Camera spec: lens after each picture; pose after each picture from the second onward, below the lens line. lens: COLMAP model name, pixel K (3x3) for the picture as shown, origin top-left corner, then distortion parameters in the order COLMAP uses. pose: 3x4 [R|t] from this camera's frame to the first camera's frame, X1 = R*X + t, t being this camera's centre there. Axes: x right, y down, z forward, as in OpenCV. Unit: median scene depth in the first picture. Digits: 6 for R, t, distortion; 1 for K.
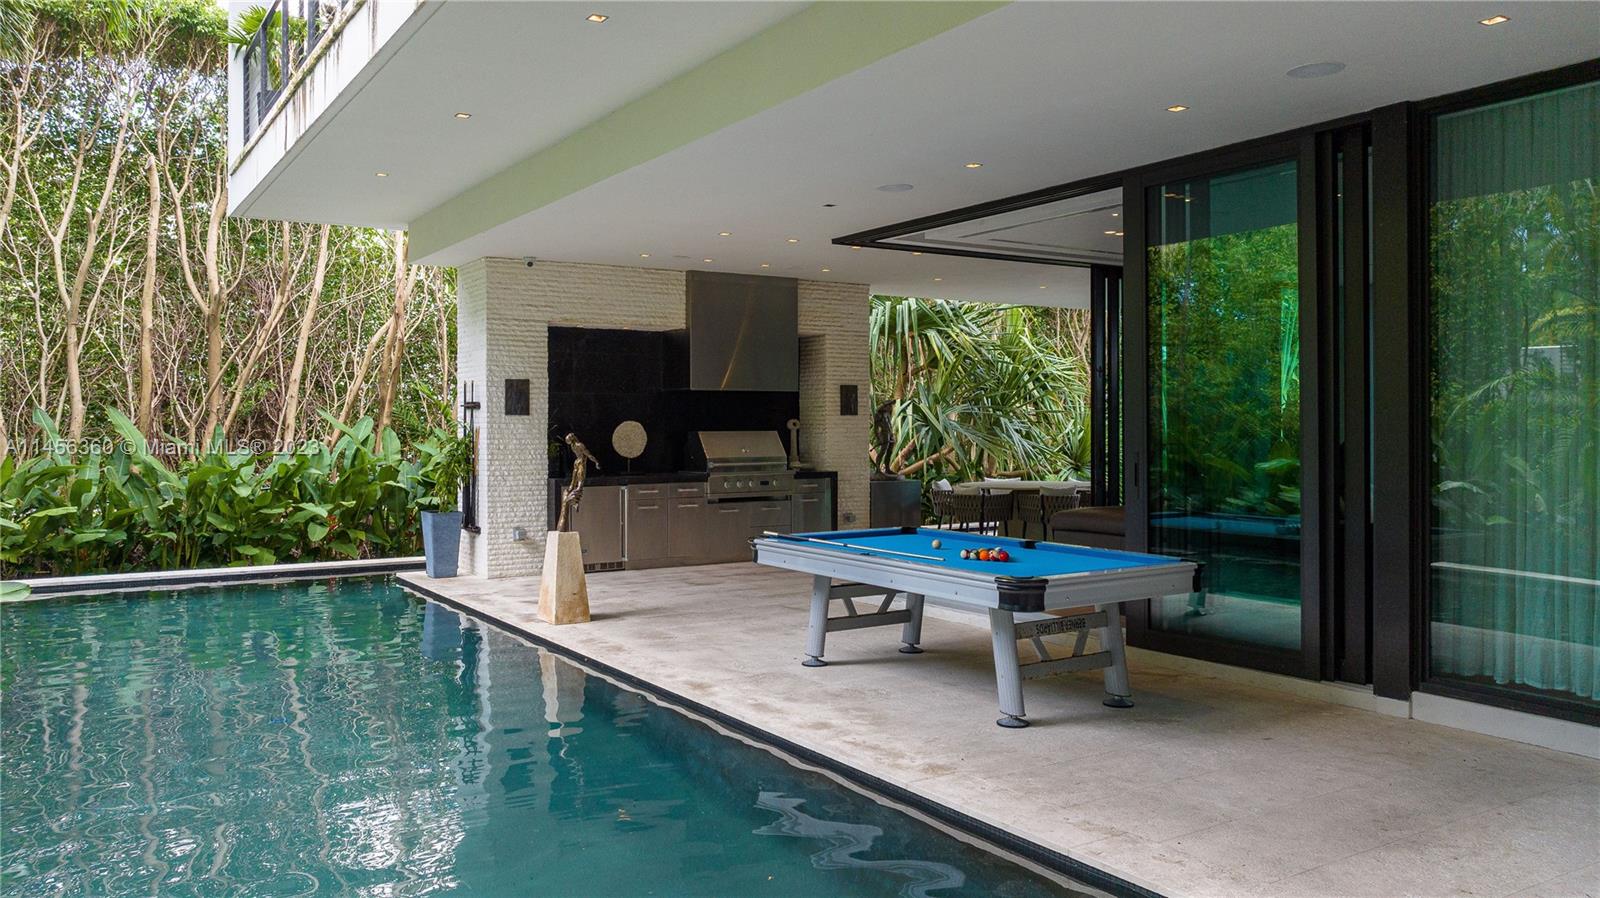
lens RADIAL K [[1169.4, 0, 794.5], [0, 1169.4, 427.3], [0, 0, 1]] dist [-0.002613, 0.001062]
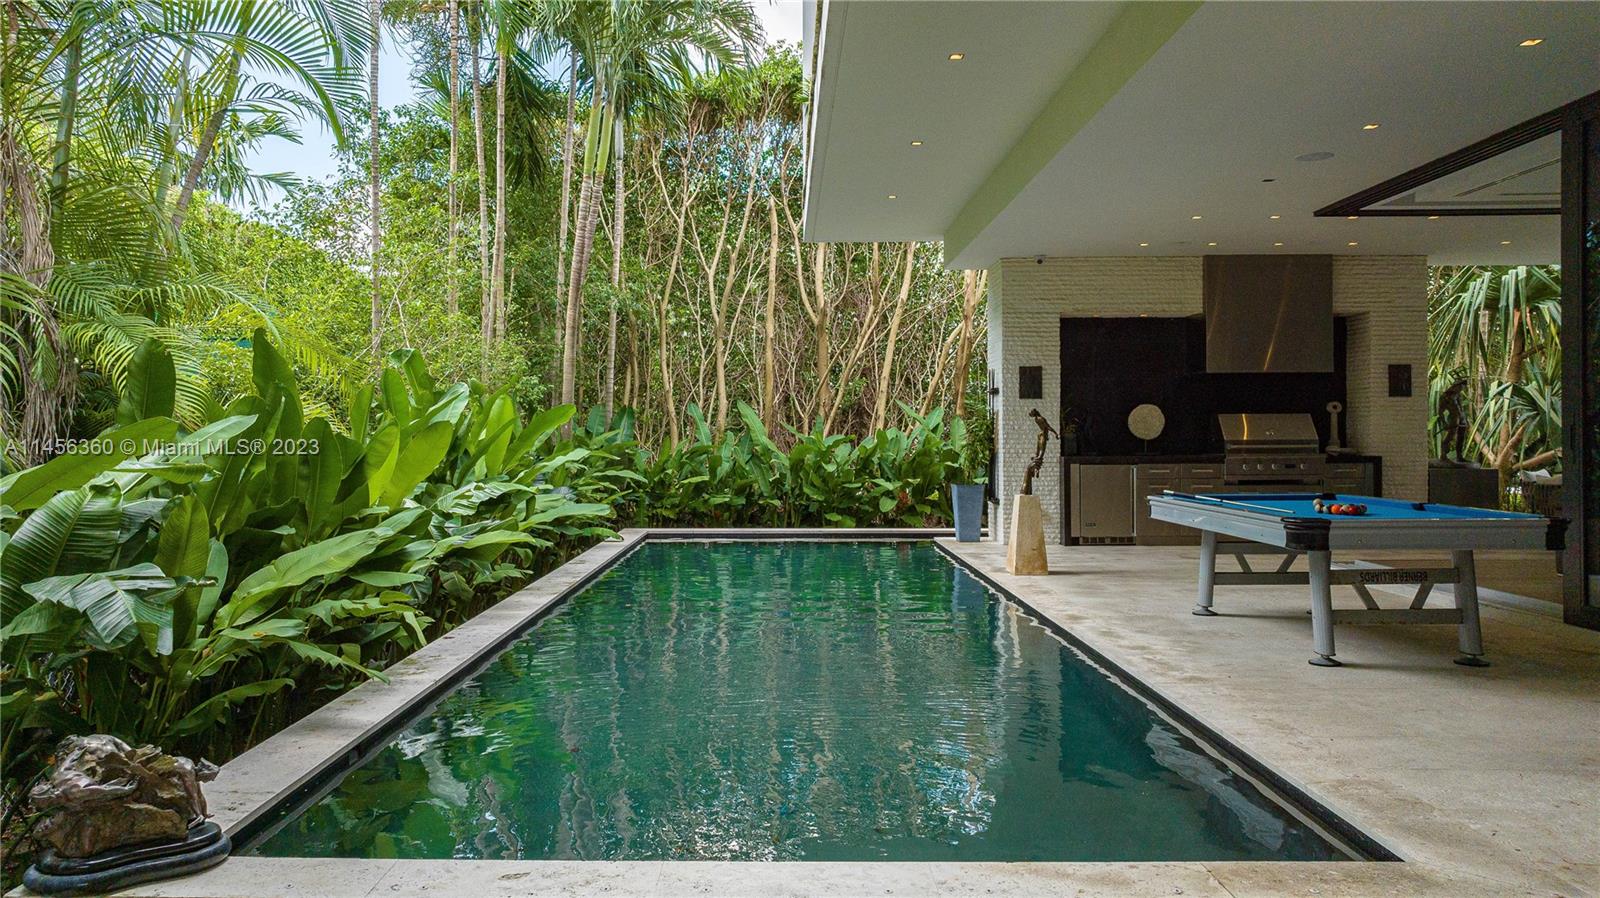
lens RADIAL K [[1210.1, 0, 800.0], [0, 1210.1, 449.0], [0, 0, 1]] dist [-0.008402, -0.001788]
pose [[0.844406, 0.002498, -0.535697, 0.169849], [0.002363, 0.999962, 0.008388, 0.023823], [0.535698, -0.008349, 0.844368, -0.074918]]
